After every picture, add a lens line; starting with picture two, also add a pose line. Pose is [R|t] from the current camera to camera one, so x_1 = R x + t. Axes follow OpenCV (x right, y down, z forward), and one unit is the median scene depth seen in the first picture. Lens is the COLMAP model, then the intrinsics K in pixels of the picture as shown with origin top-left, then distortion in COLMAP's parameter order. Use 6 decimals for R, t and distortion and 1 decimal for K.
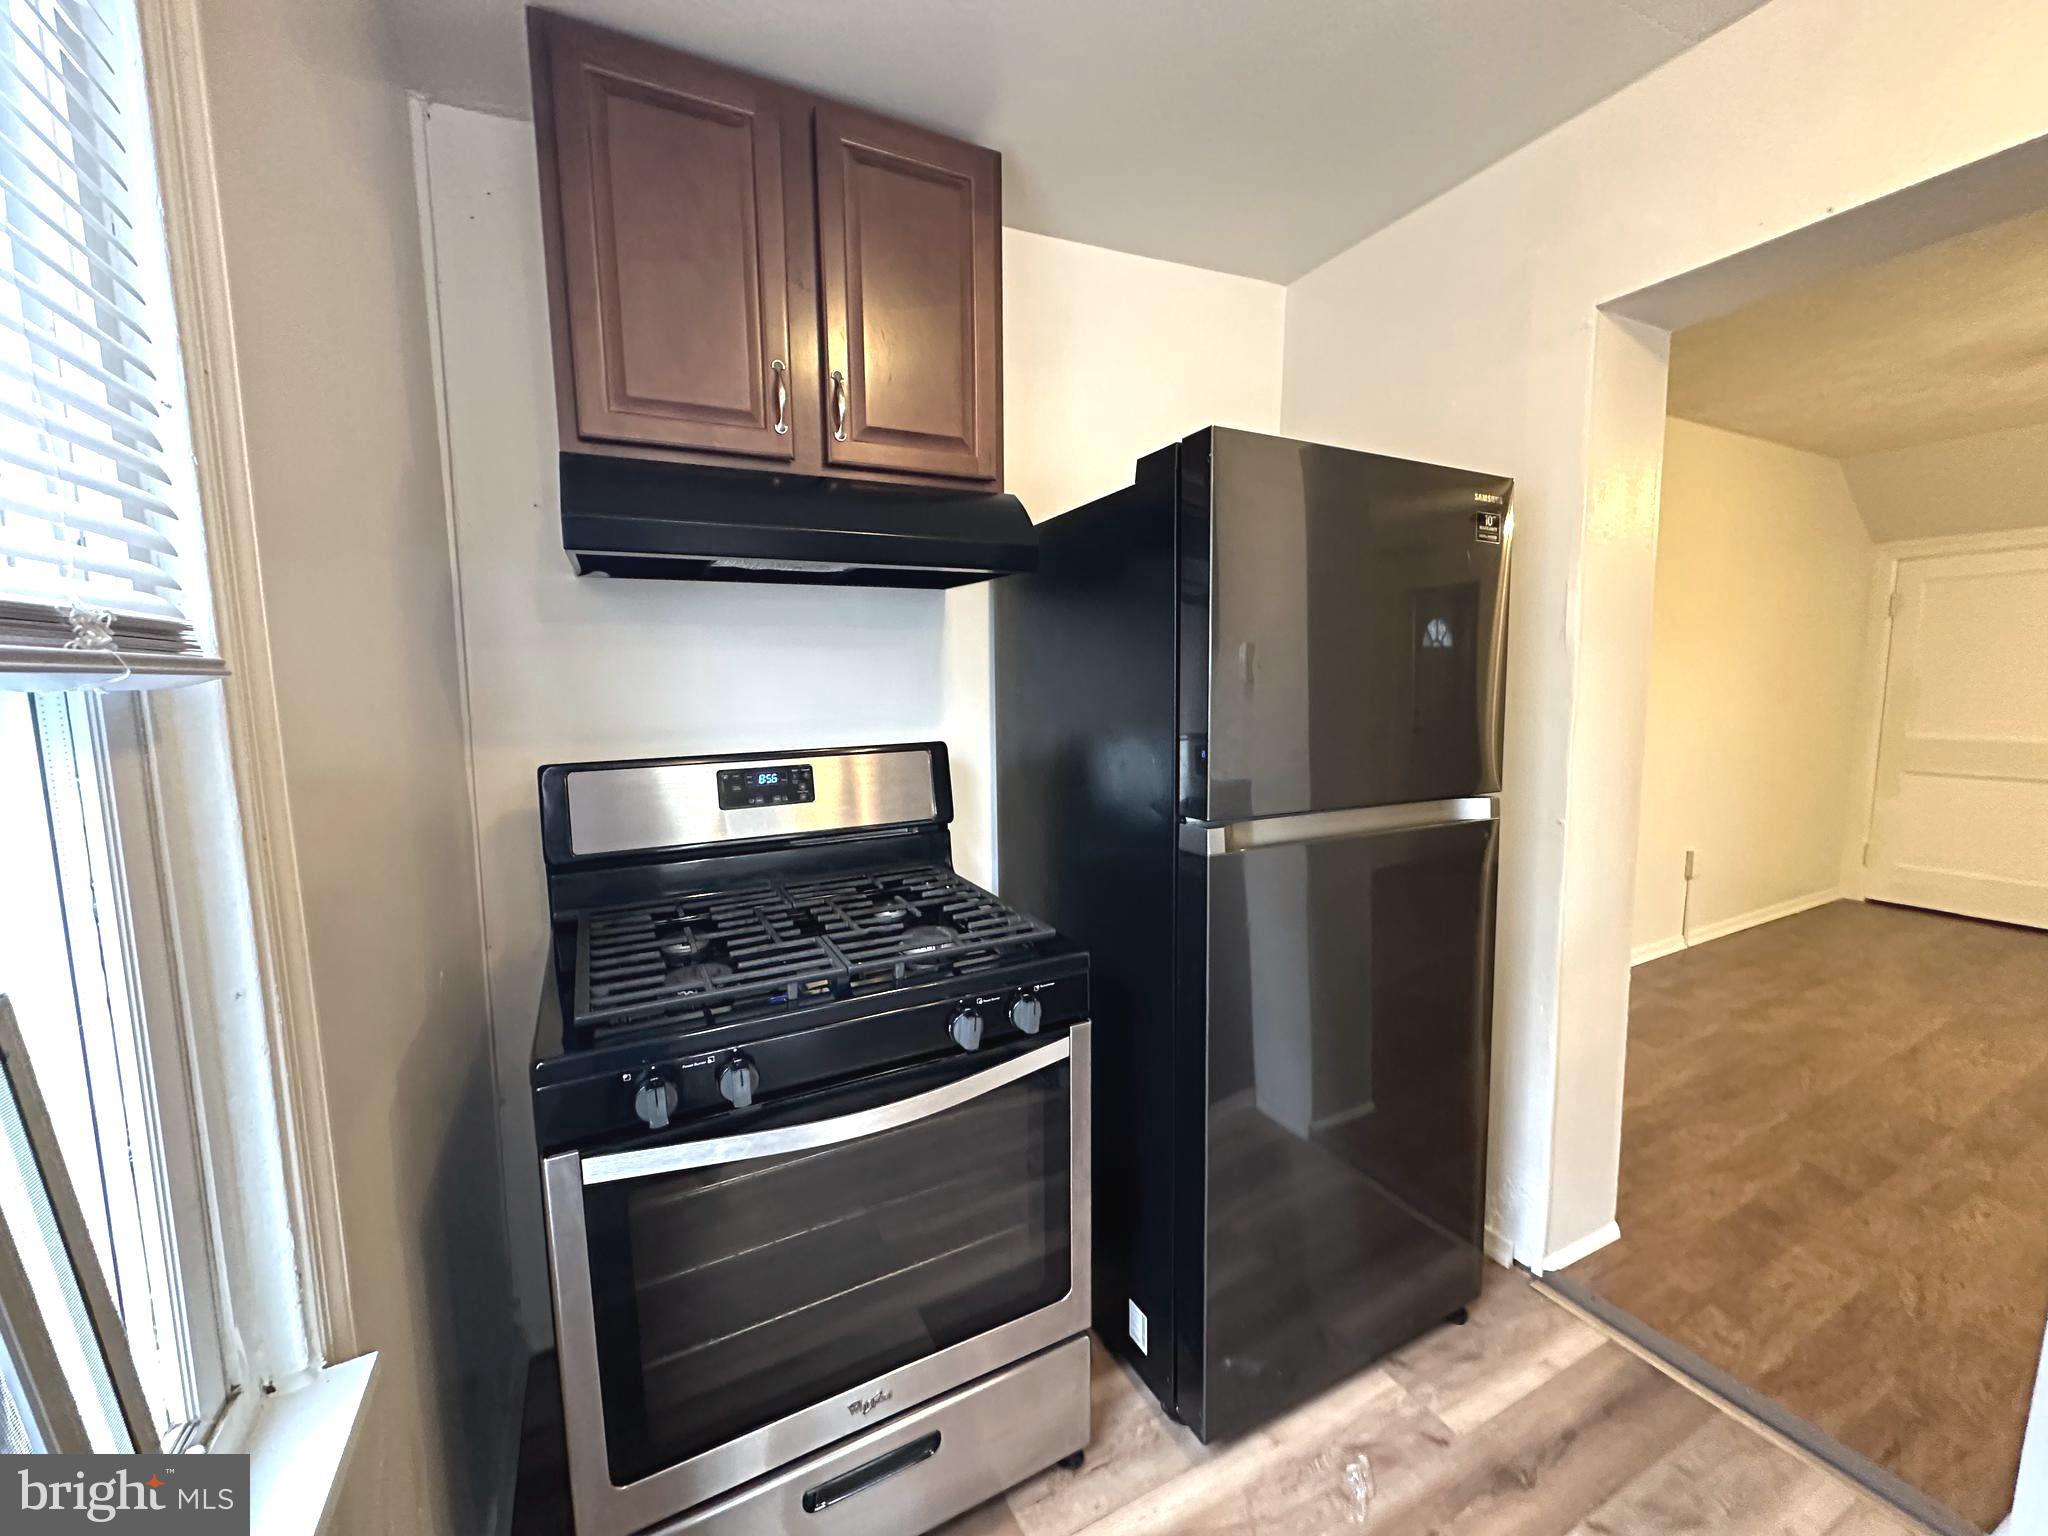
lens RADIAL K [[813.9, 0, 1023.5], [0, 813.9, 764.7], [0, 0, 1]] dist [0.002229, -0.000209]
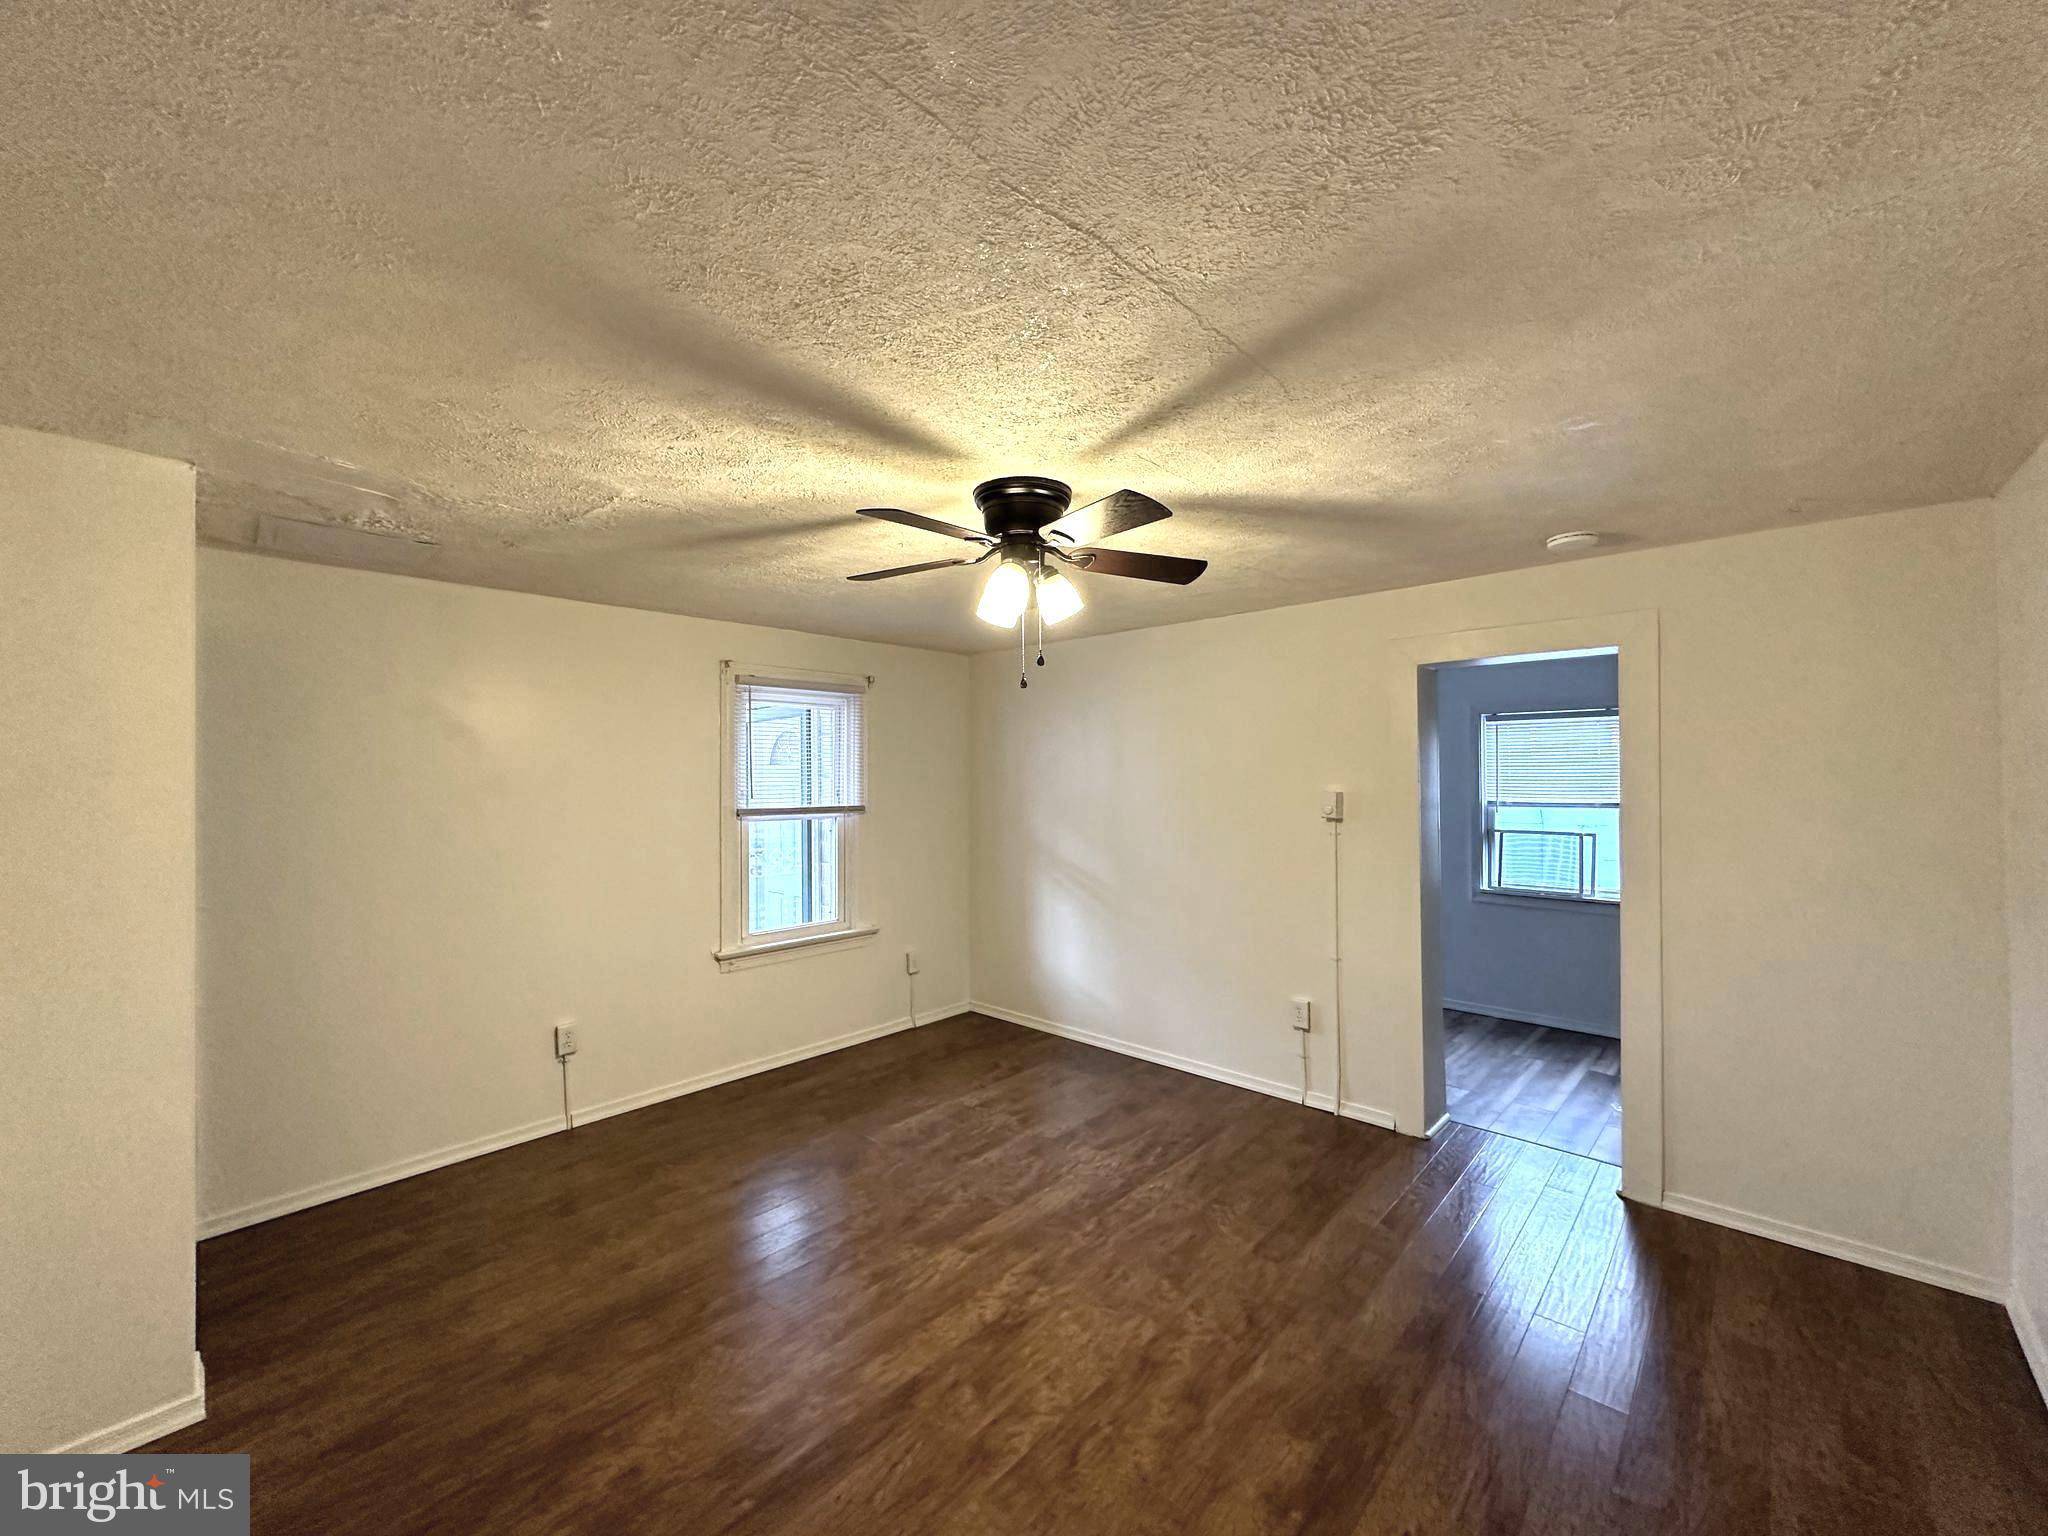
lens RADIAL K [[813.9, 0, 1023.5], [0, 813.9, 764.7], [0, 0, 1]] dist [0.002229, -0.000209]
pose [[-0.942146, 0.021055, -0.334541, 1.347445], [-0.011419, 0.995430, 0.094807, -0.221157], [0.335008, 0.093142, -0.937600, 1.168894]]
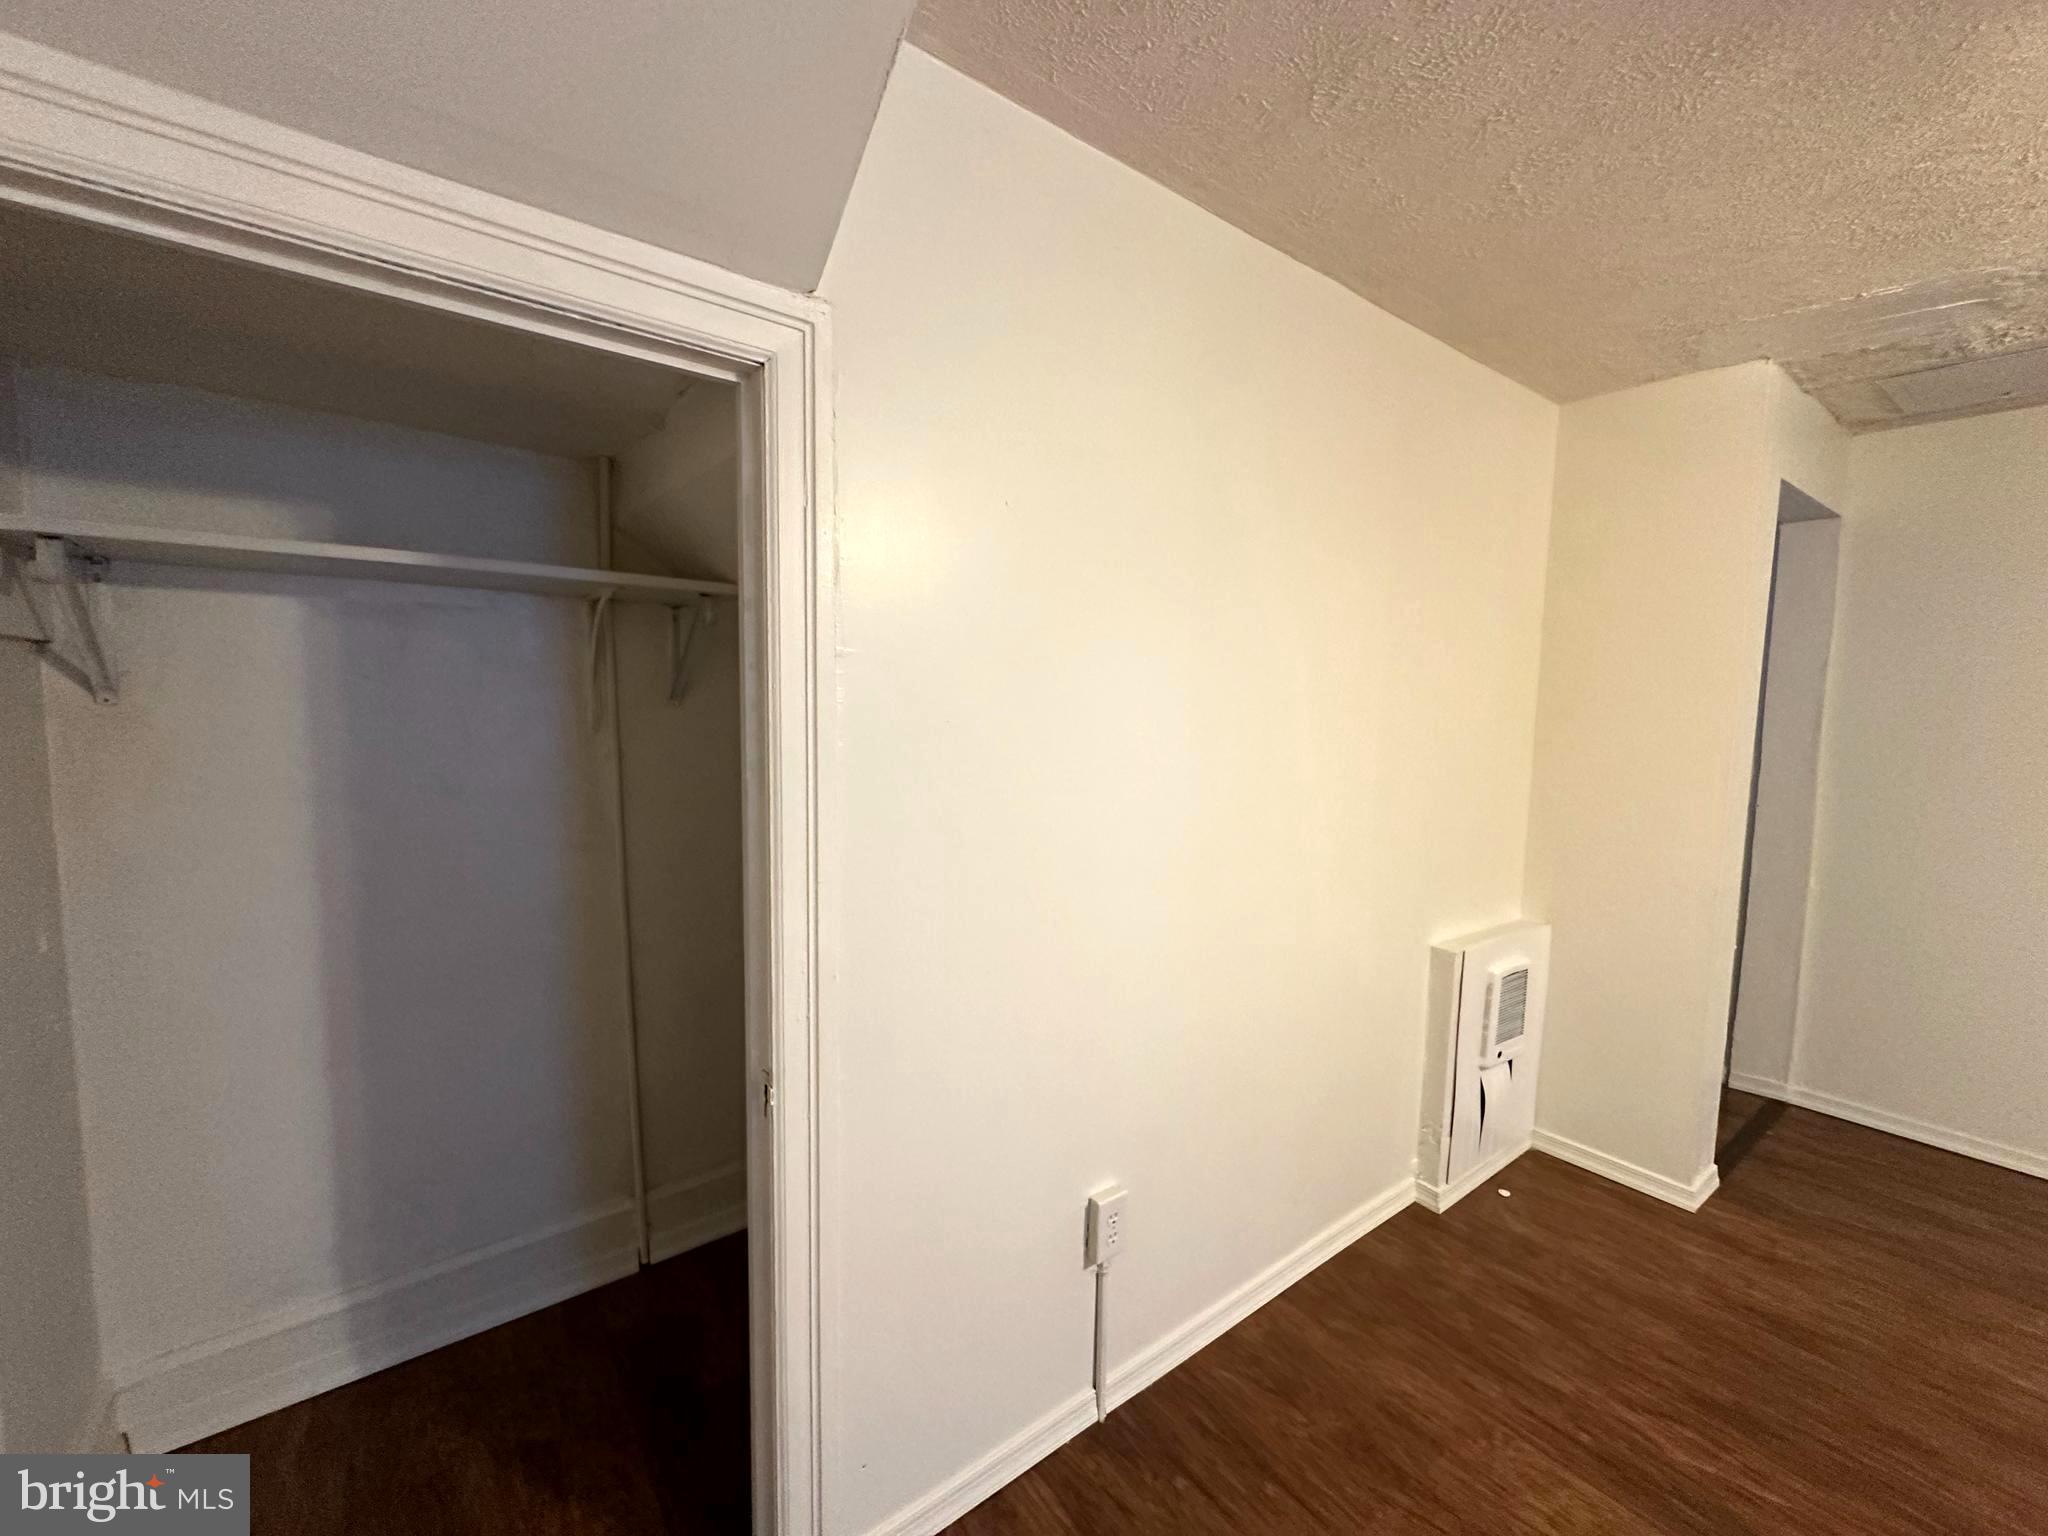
lens RADIAL K [[813.9, 0, 1023.5], [0, 813.9, 764.7], [0, 0, 1]] dist [0.002229, -0.000209]
pose [[-0.179239, -0.074726, 0.980963, 1.170902], [0.088076, 0.991888, 0.091652, -0.171956], [-0.979855, 0.102827, -0.171204, 1.089646]]
